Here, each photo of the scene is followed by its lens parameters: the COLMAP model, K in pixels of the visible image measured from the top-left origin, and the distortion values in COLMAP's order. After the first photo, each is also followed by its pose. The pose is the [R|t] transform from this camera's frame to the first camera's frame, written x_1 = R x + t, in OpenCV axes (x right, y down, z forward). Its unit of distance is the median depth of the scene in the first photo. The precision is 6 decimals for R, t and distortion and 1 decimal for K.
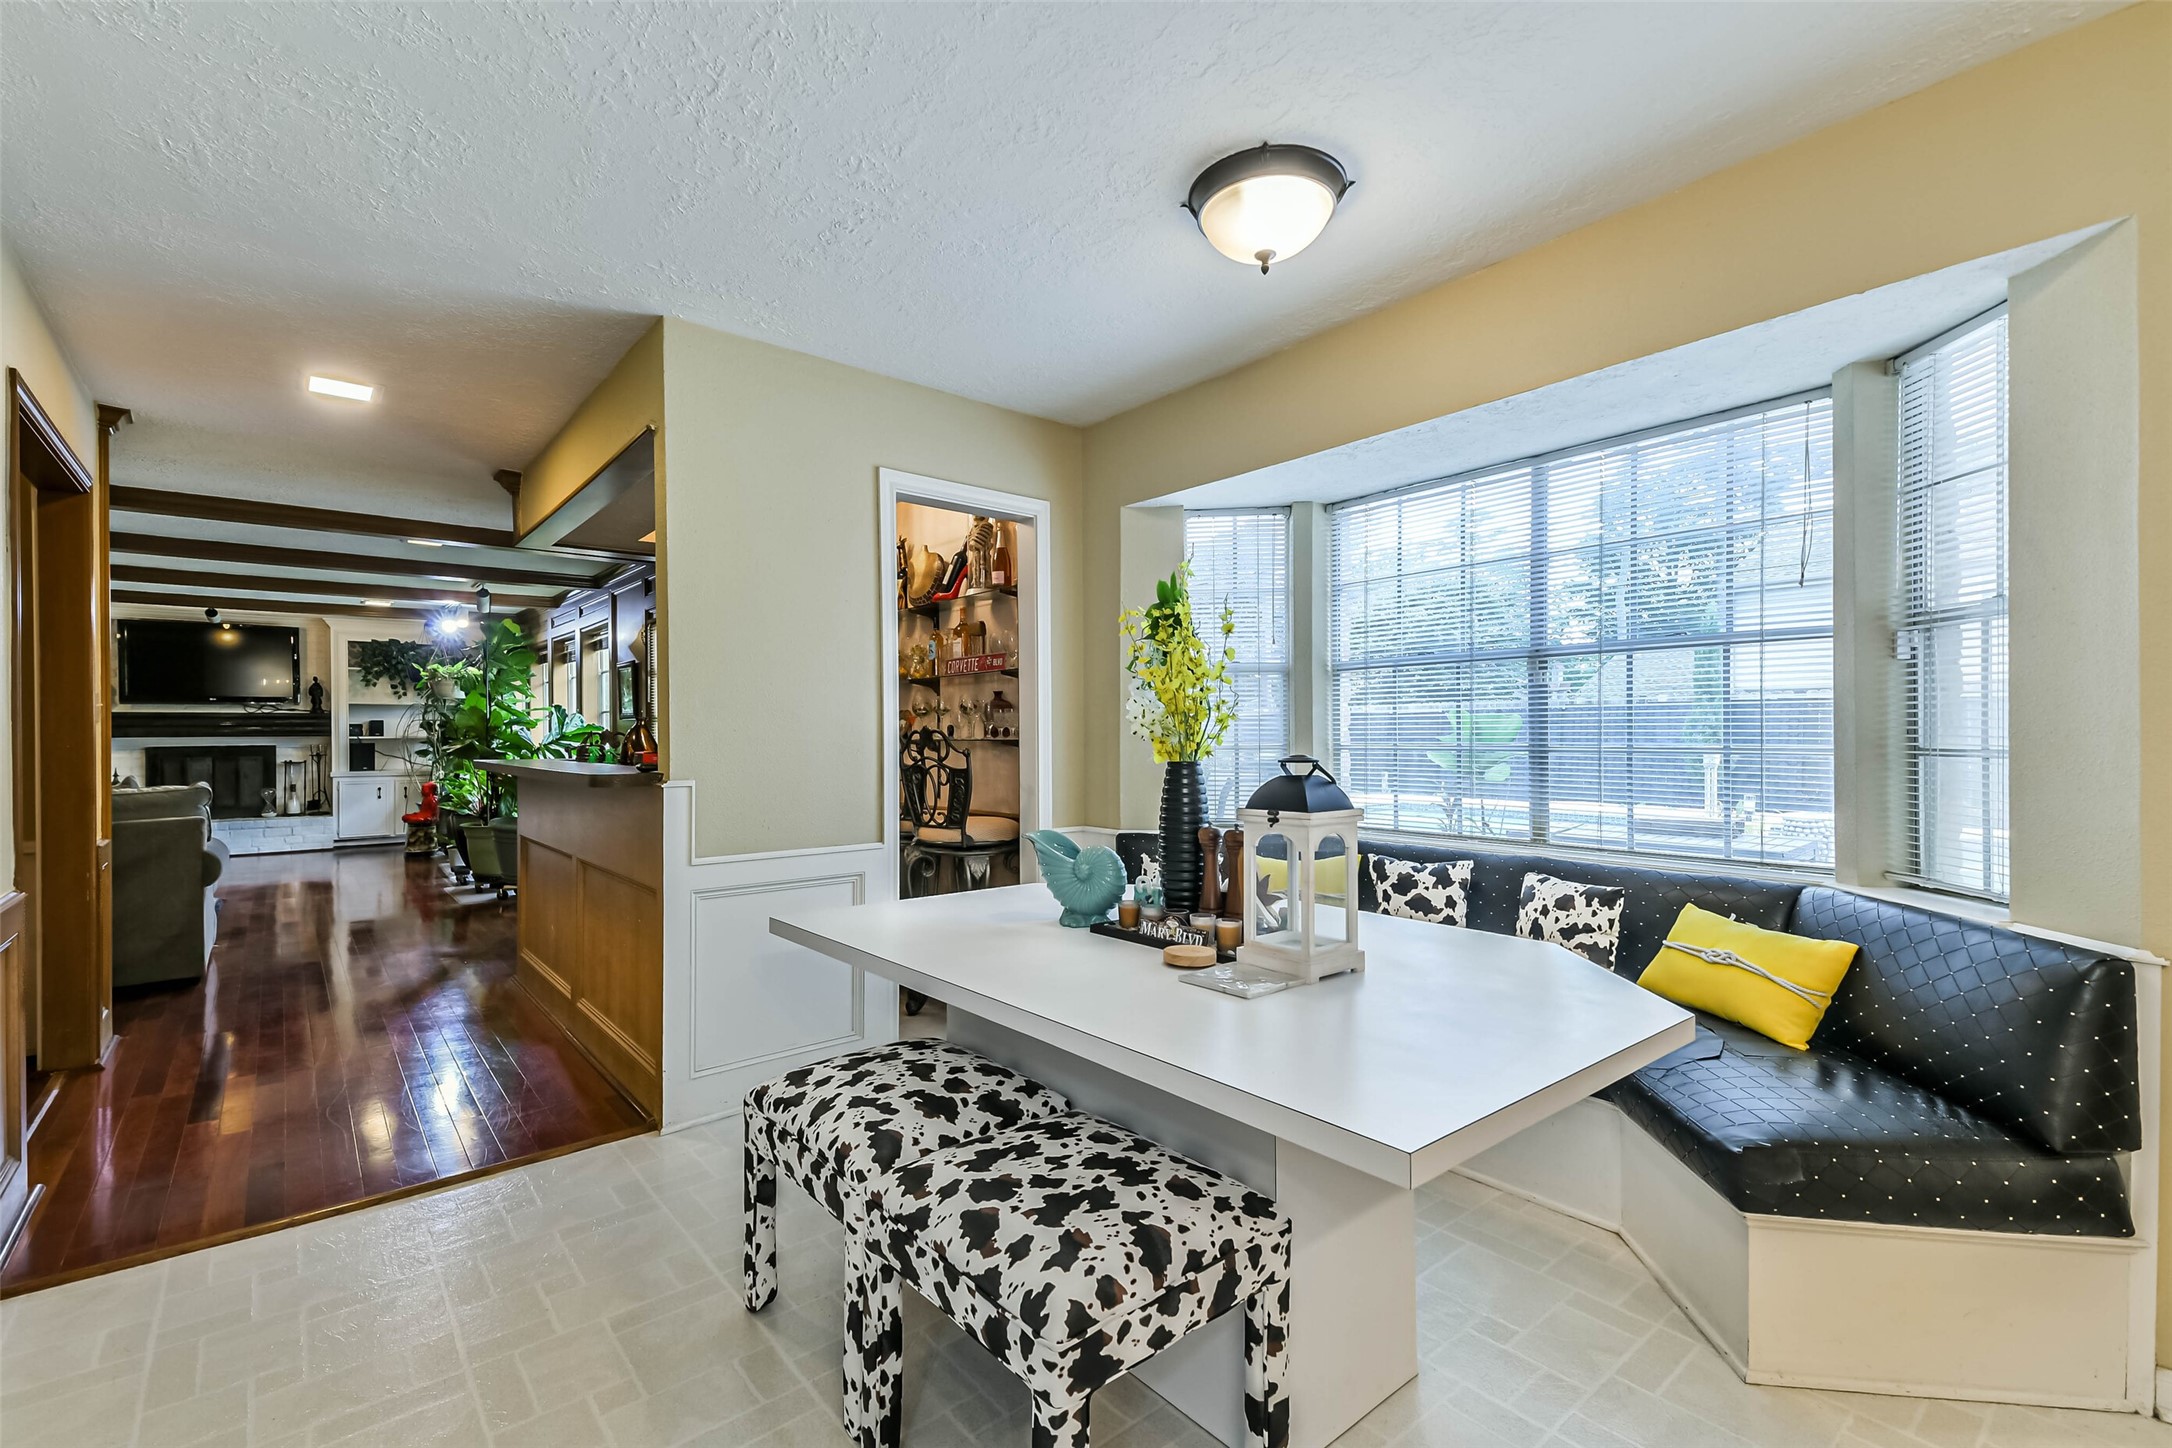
lens RADIAL K [[936.2, 0, 1083.8], [0, 936.2, 729.1], [0, 0, 1]] dist [0.016273, -0.009176]
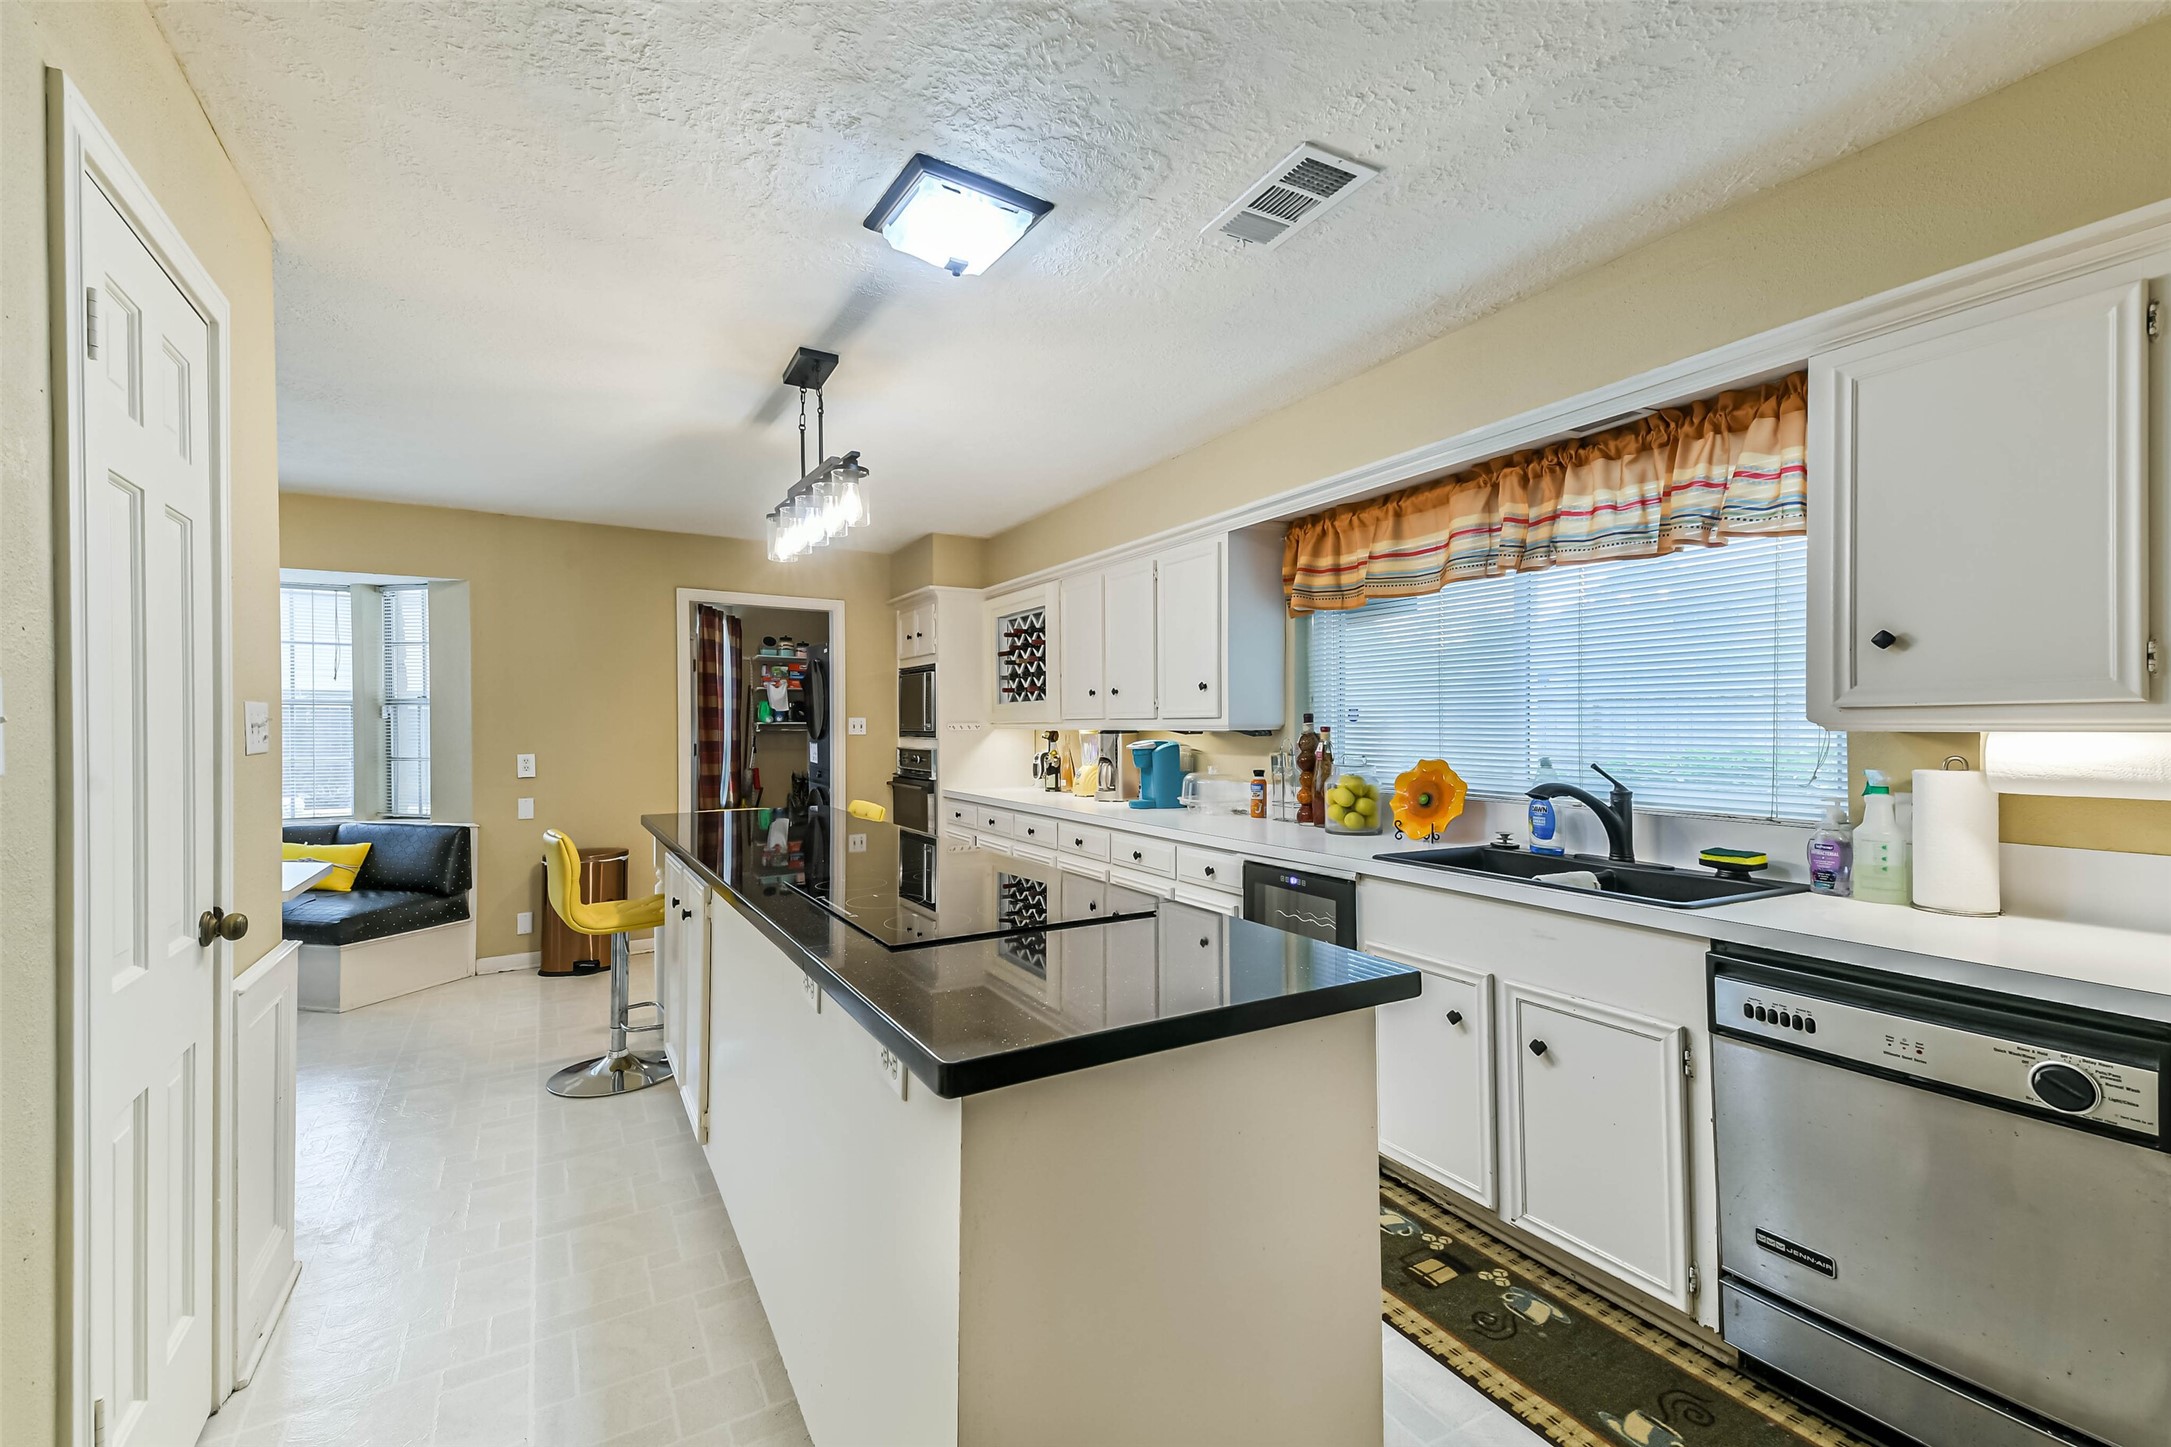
lens RADIAL K [[888.9, 0, 1119.1], [0, 888.9, 743.3], [0, 0, 1]] dist [0.001910, -0.001542]
pose [[0.108449, -0.015139, 0.993987, -1.132091], [-0.002961, 0.999875, 0.015552, -0.056282], [-0.994098, -0.004630, 0.108390, -1.050177]]
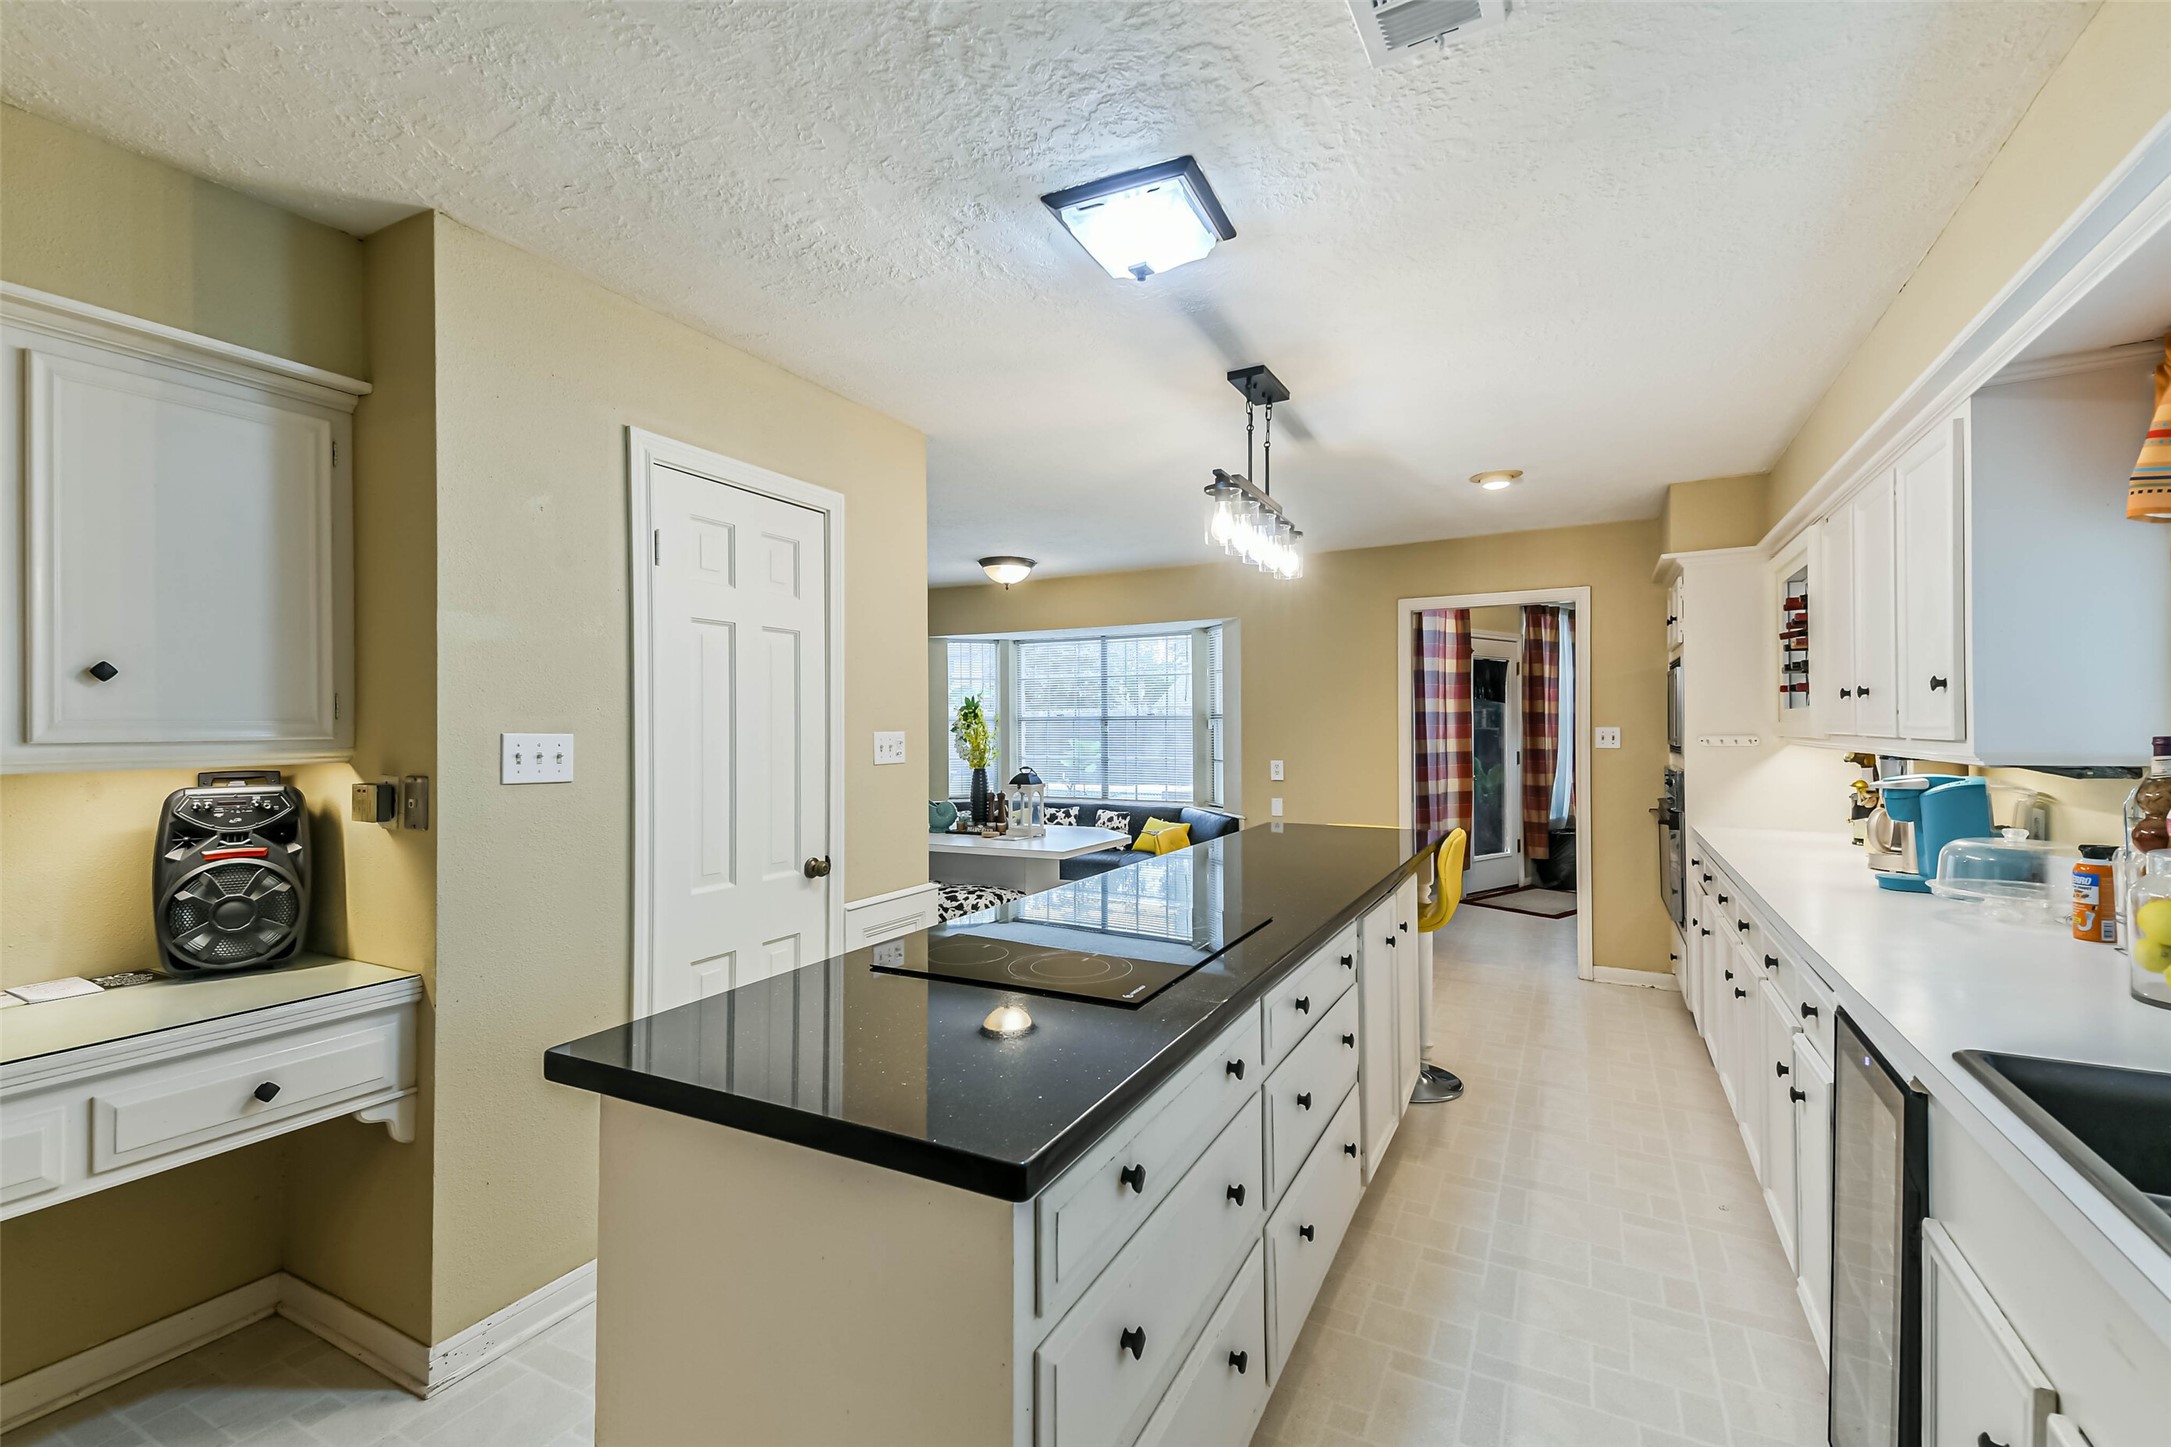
lens RADIAL K [[935.8, 0, 1092.4], [0, 935.8, 712.4], [0, 0, 1]] dist [0.016273, -0.009176]
pose [[0.921146, 0.006668, 0.389160, -0.634120], [-0.002043, 0.999922, -0.012298, -0.093573], [-0.389212, 0.010534, 0.921088, -1.589008]]
